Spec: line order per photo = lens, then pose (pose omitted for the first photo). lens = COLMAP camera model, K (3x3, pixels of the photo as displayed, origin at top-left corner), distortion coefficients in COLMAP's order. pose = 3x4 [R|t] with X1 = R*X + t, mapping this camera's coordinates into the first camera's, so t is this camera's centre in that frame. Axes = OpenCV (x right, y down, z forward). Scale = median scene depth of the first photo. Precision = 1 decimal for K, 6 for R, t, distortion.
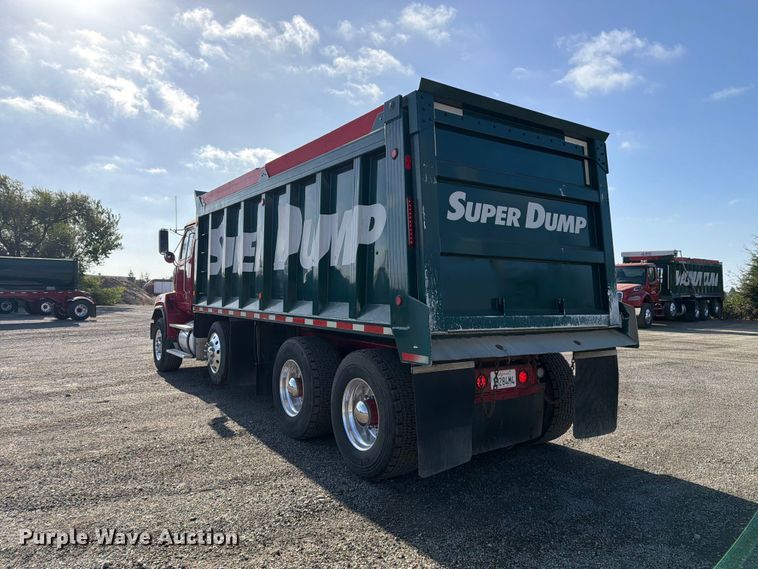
lens RADIAL K [[537.8, 0, 379.0], [0, 537.8, 284.5], [0, 0, 1]] dist [0.054768, -0.072845]
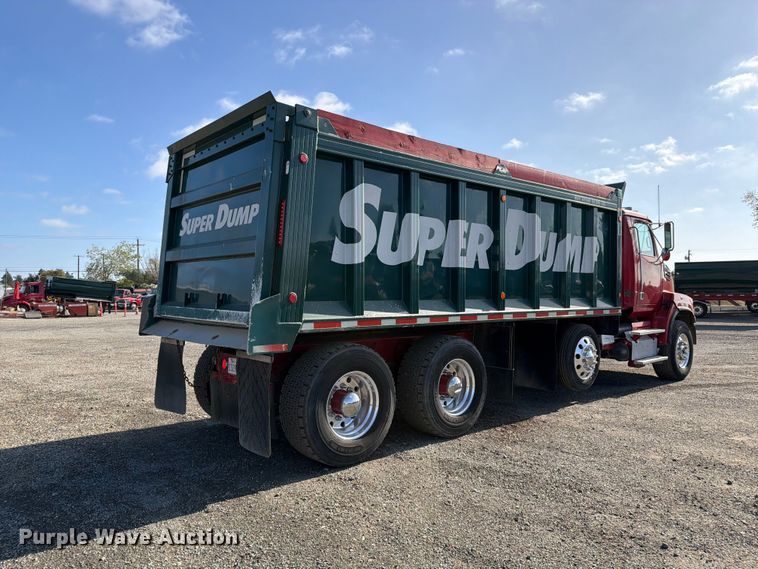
lens RADIAL K [[539.1, 0, 379.0], [0, 539.1, 284.5], [0, 0, 1]] dist [-0.004609, -0.006278]
pose [[0.123559, -0.026070, -0.991995, 1.360073], [-0.004080, 0.999633, -0.026779, 0.035567], [0.992329, 0.007356, 0.123408, 1.153170]]
